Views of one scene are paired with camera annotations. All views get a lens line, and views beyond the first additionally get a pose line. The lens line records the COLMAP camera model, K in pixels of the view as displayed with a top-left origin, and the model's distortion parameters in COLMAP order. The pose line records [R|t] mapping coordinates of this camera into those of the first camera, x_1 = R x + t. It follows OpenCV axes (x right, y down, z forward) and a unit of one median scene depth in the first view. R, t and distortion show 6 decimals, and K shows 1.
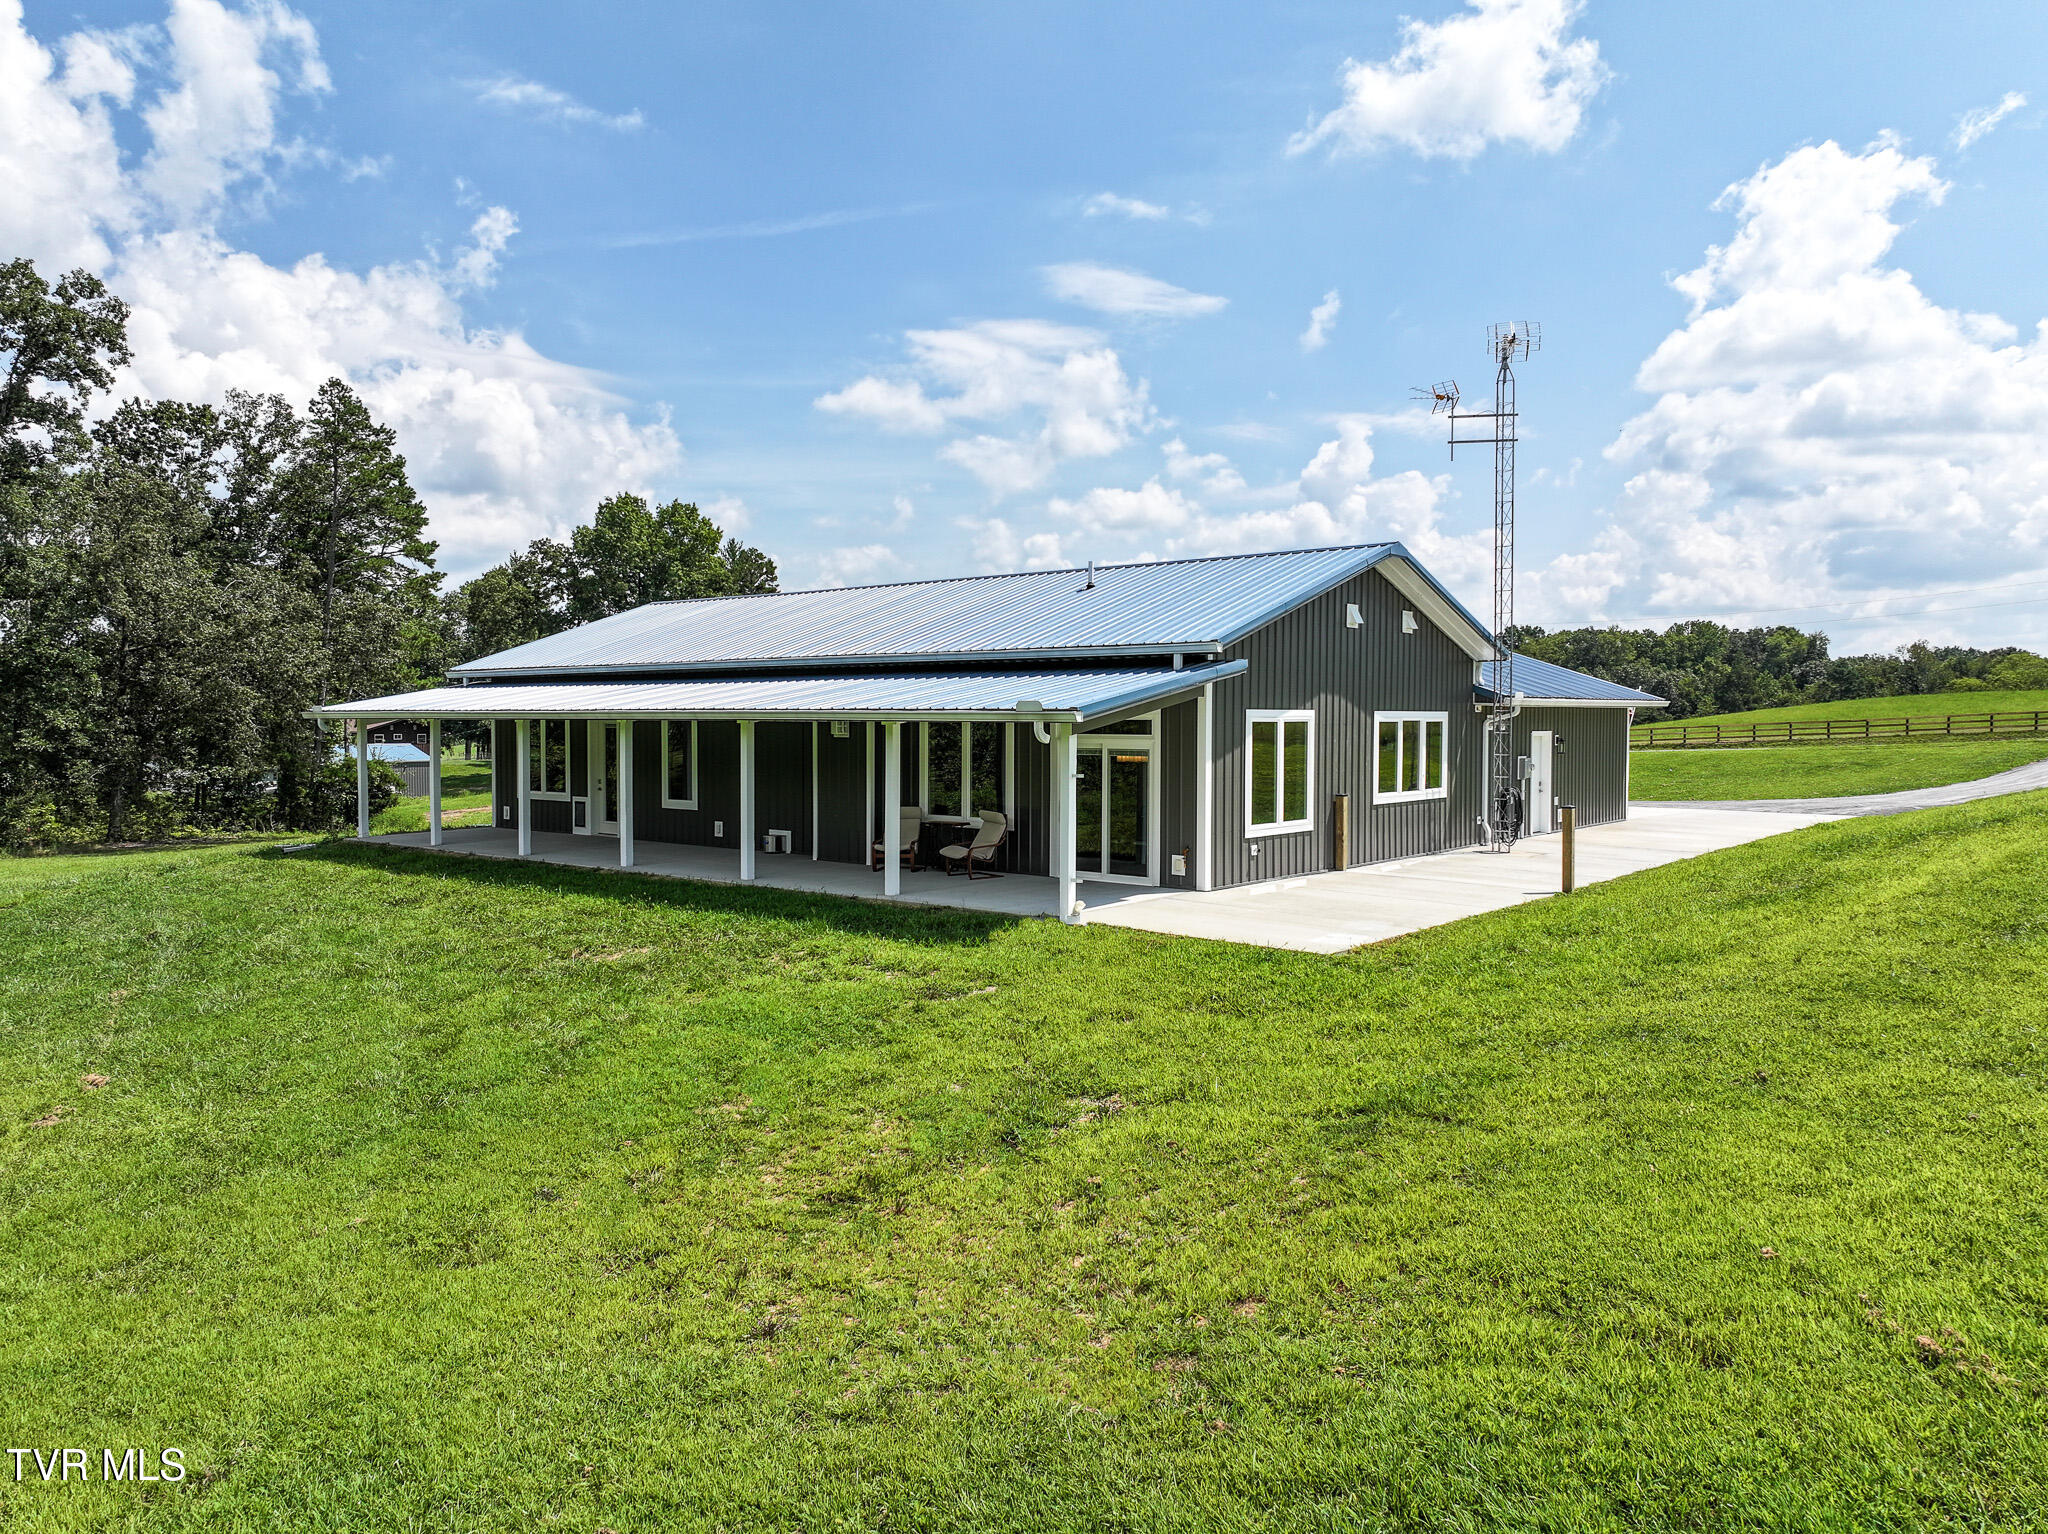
lens RADIAL K [[1427.2, 0, 1019.4], [0, 1427.2, 769.9], [0, 0, 1]] dist [0.007491, 0.003951]
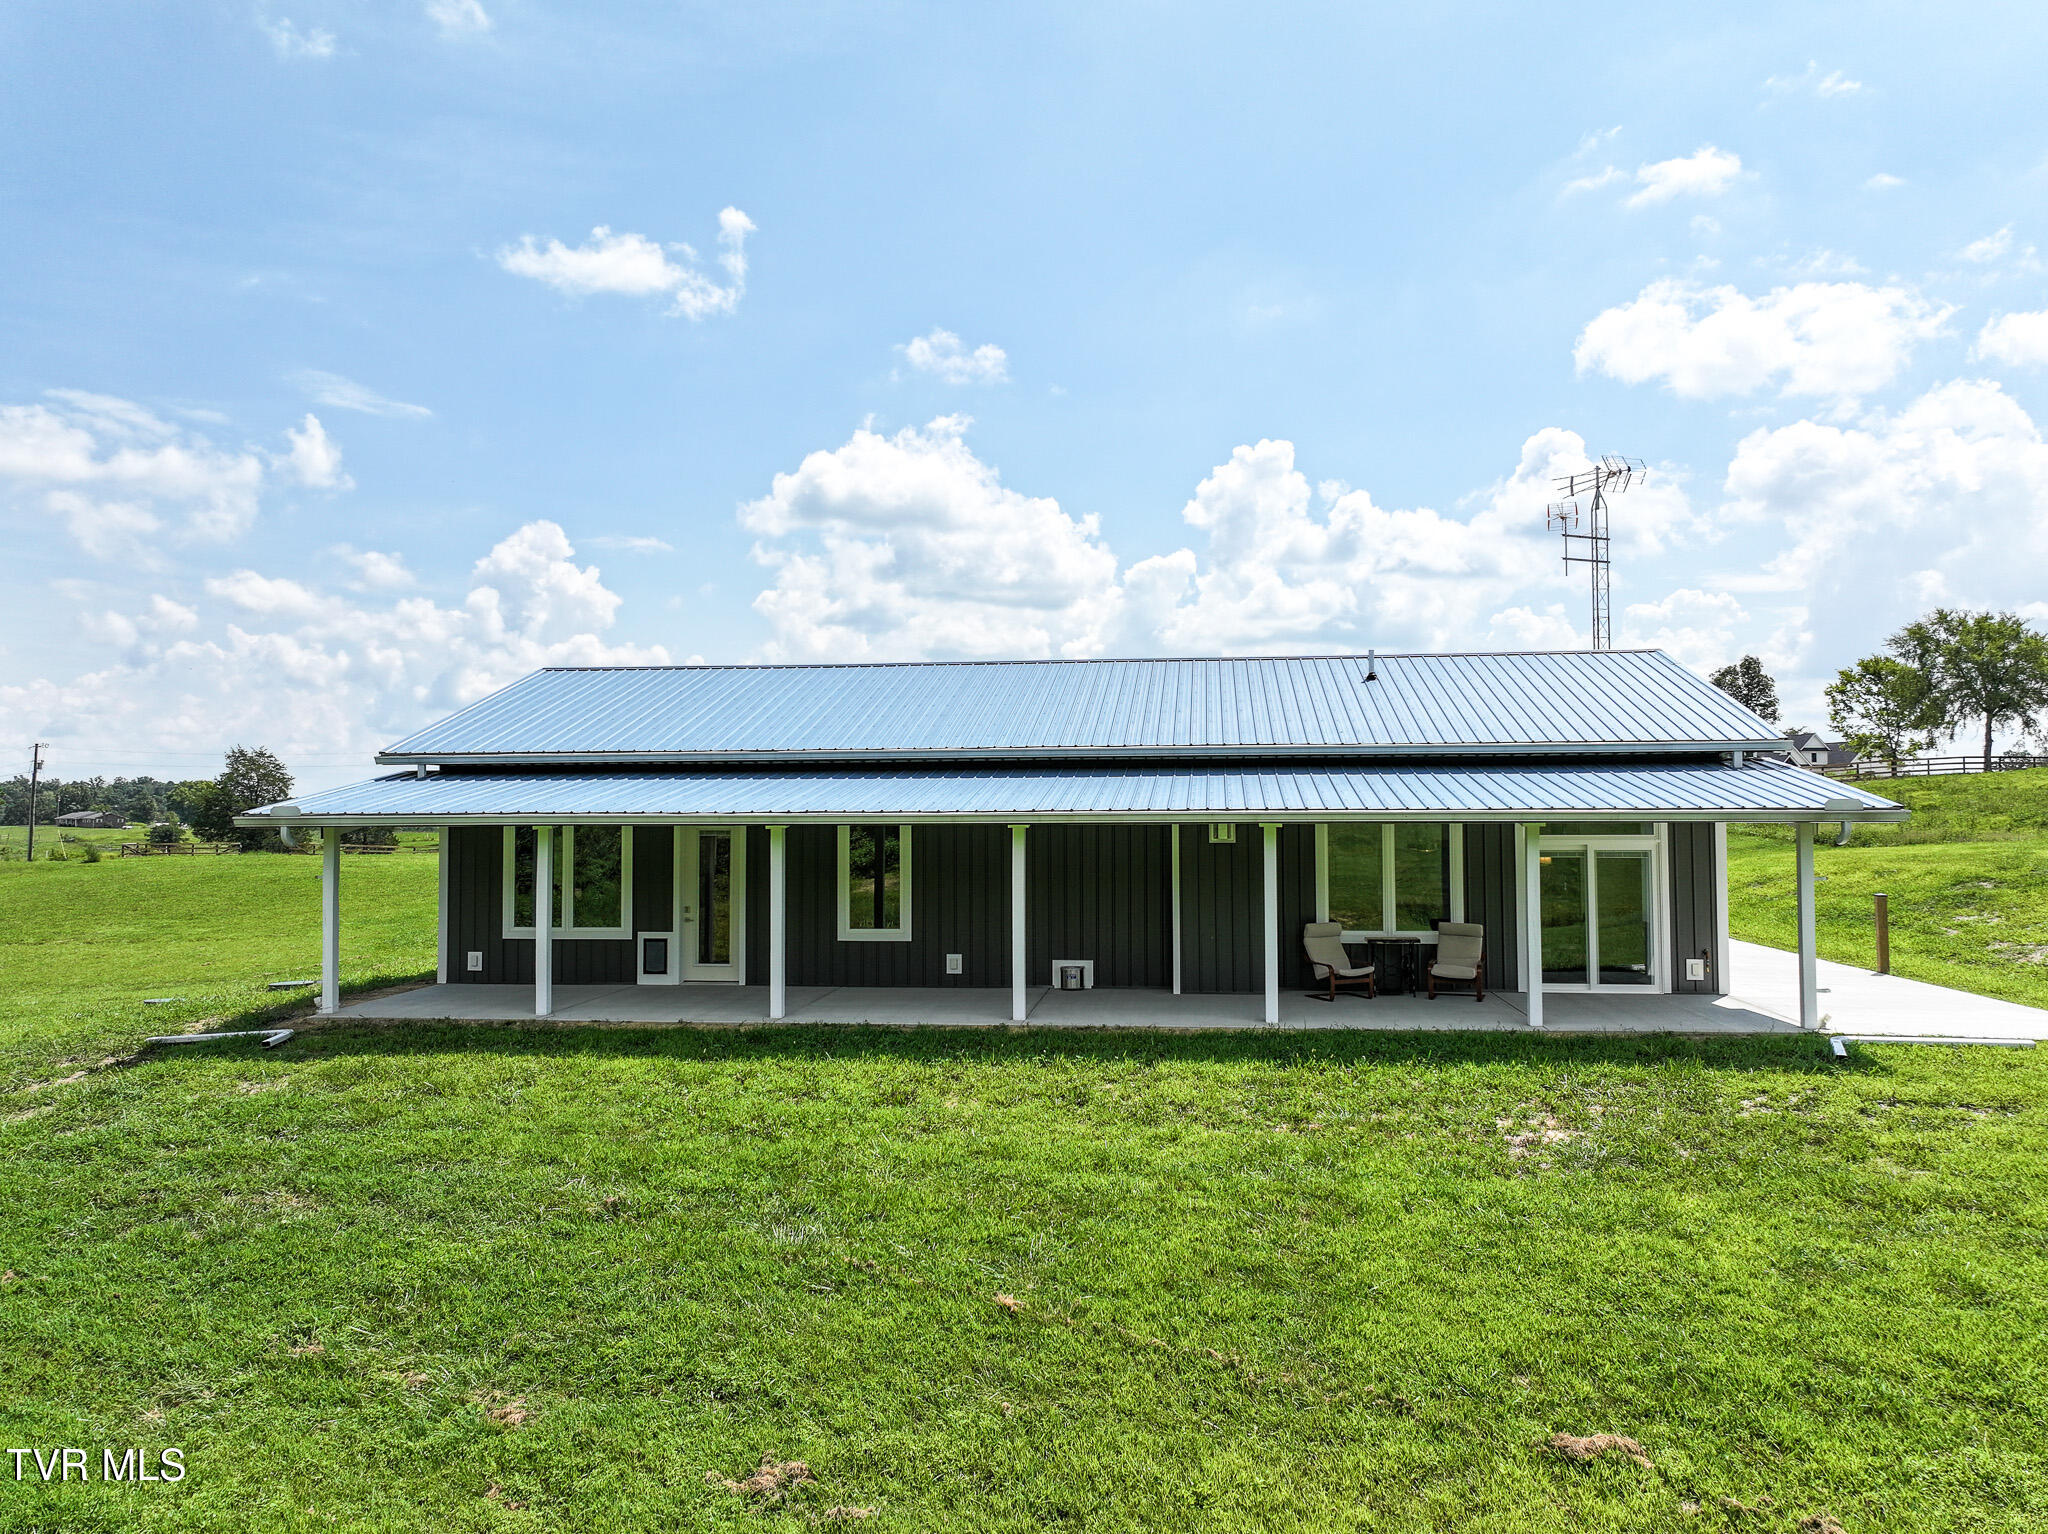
lens RADIAL K [[1427.2, 0, 1017.3], [0, 1427.2, 764.1], [0, 0, 1]] dist [0.007491, 0.003951]
pose [[0.845347, 0.012372, 0.534074, -0.276294], [0.026452, 0.997536, -0.064978, -0.007326], [-0.533562, 0.069056, 0.842937, 0.145696]]
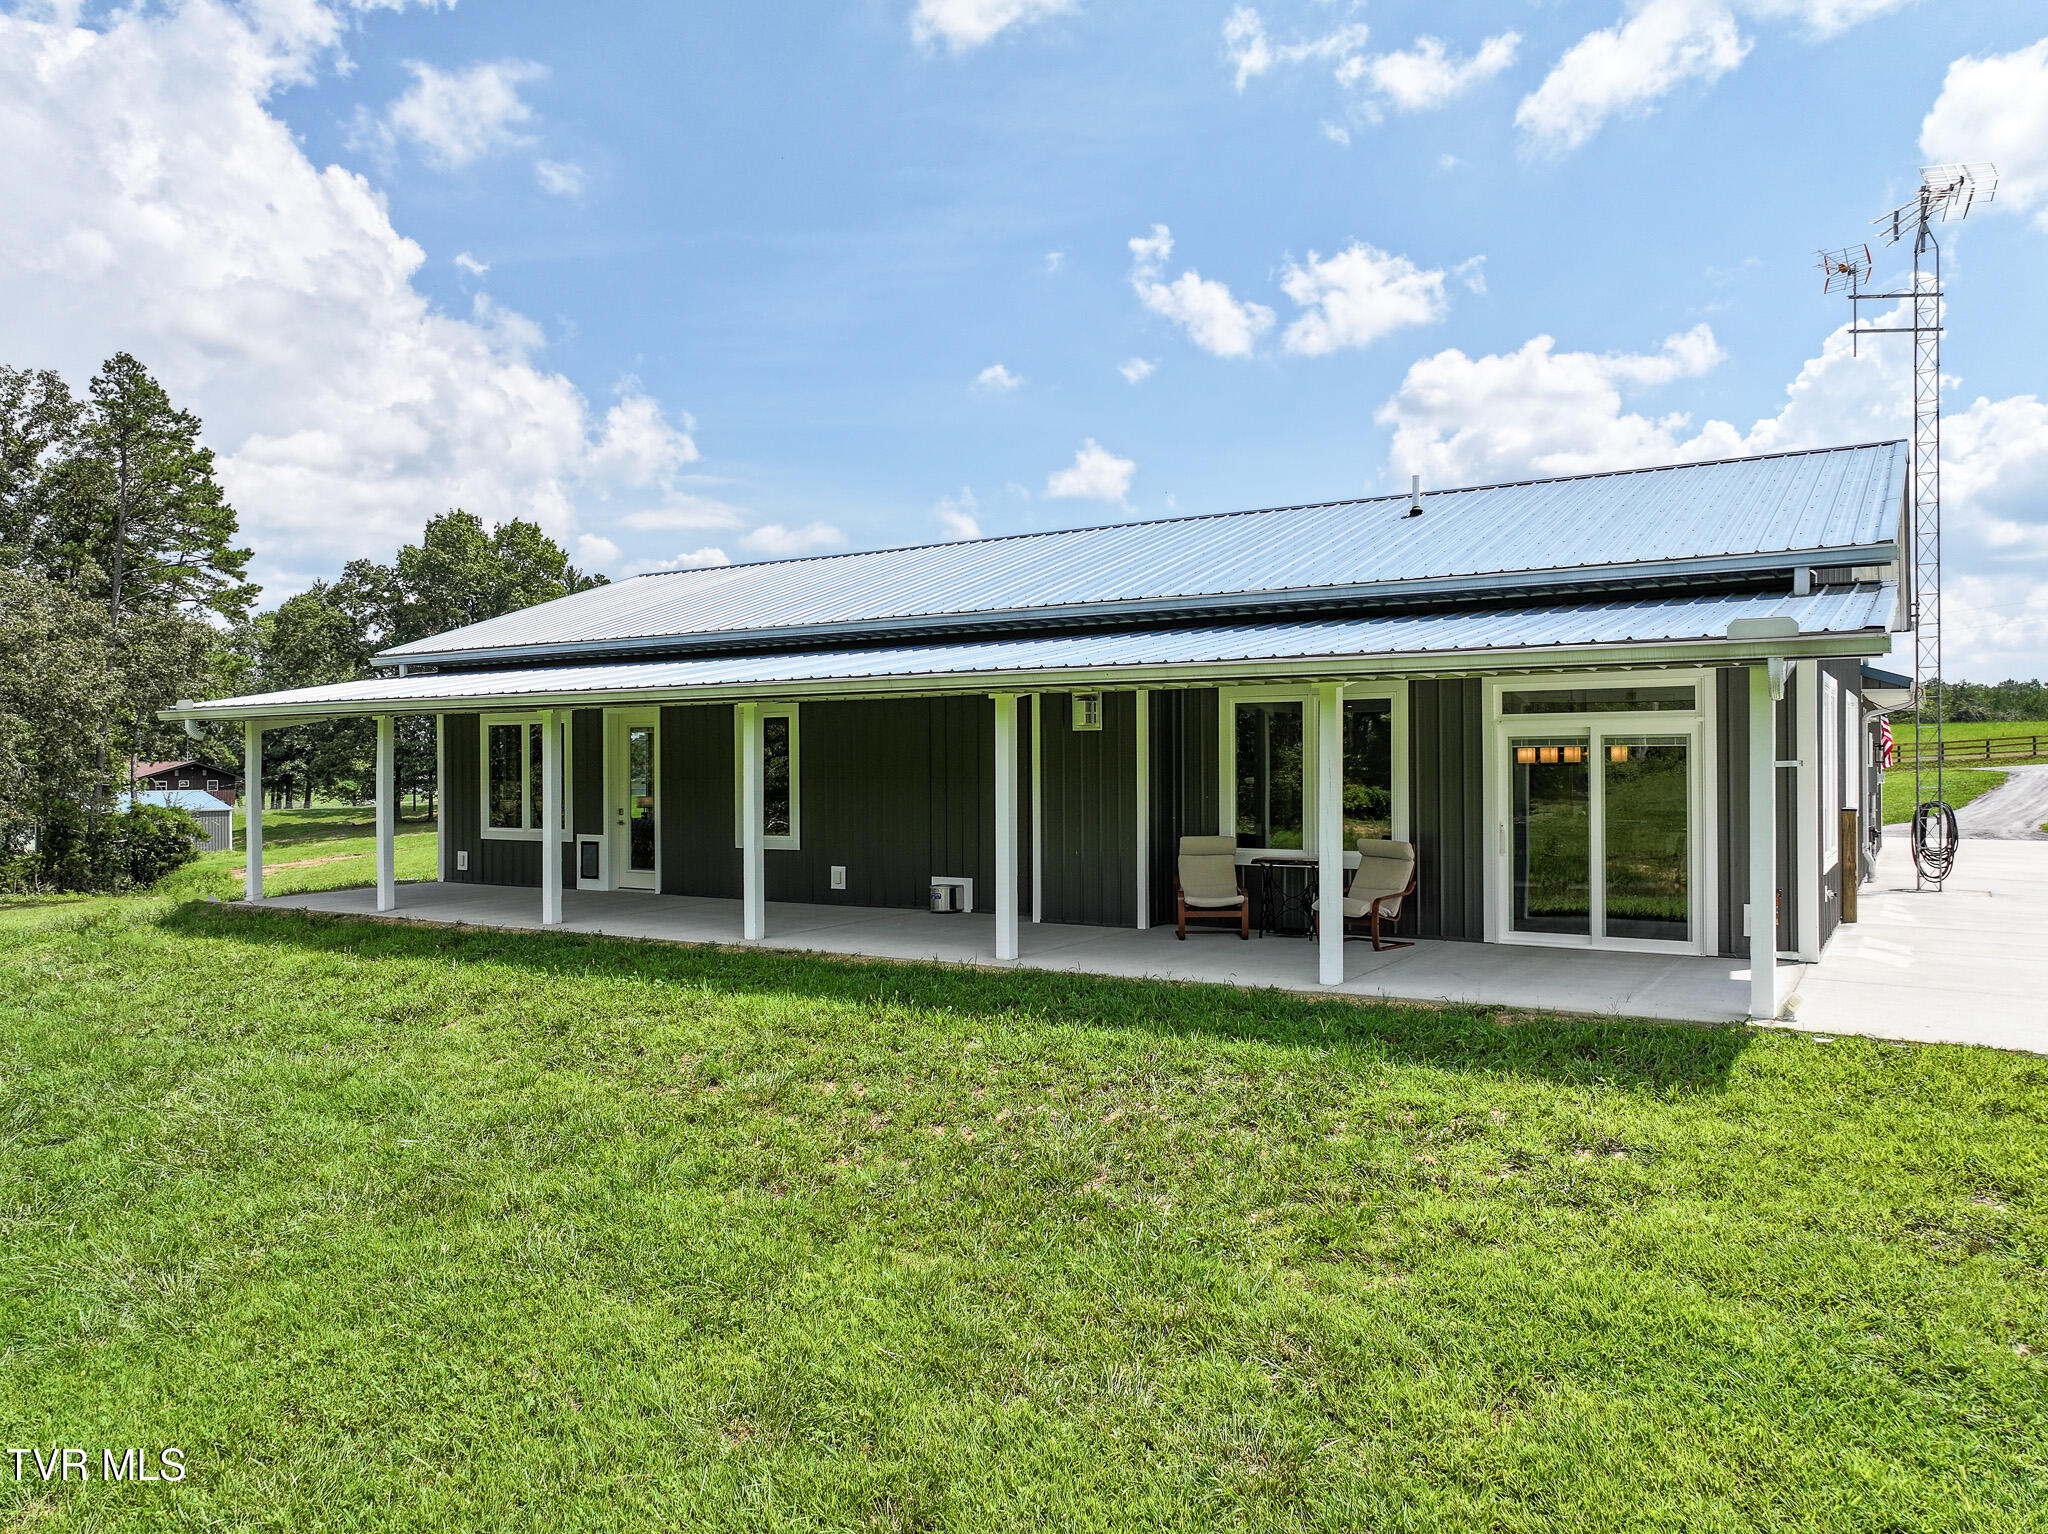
lens RADIAL K [[1427.2, 0, 1022.8], [0, 1427.2, 775.2], [0, 0, 1]] dist [0.007491, 0.003951]
pose [[0.991328, -0.008441, 0.131142, -0.097751], [0.012175, 0.999542, -0.027692, 0.006020], [-0.130848, 0.029049, 0.990977, 0.149792]]
